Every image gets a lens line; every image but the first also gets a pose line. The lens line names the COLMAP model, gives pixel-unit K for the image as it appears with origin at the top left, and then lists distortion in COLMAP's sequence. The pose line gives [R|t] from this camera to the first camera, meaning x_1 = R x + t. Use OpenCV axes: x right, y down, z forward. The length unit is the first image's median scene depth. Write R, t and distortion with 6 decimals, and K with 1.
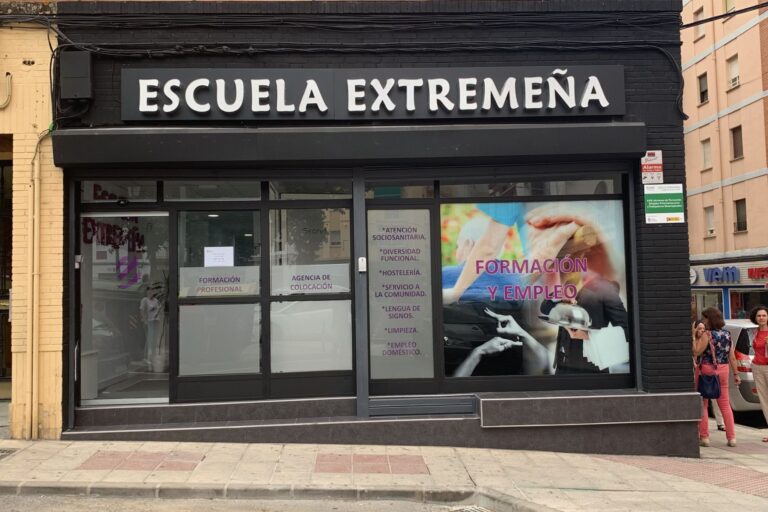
lens RADIAL K [[761.5, 0, 383.9], [0, 761.5, 256.1], [0, 0, 1]] dist [0.094723, 0.000000]
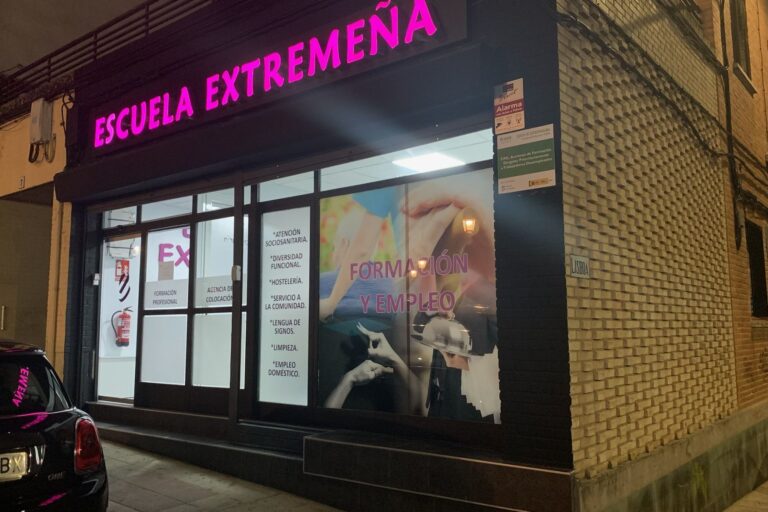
lens RADIAL K [[666.0, 0, 384.2], [0, 666.0, 253.4], [0, 0, 1]] dist [0.071520, -0.007245]
pose [[0.749147, -0.057158, -0.659934, 0.617736], [0.017971, 0.997657, -0.066008, 0.042350], [0.662161, 0.037590, 0.748419, 0.497489]]
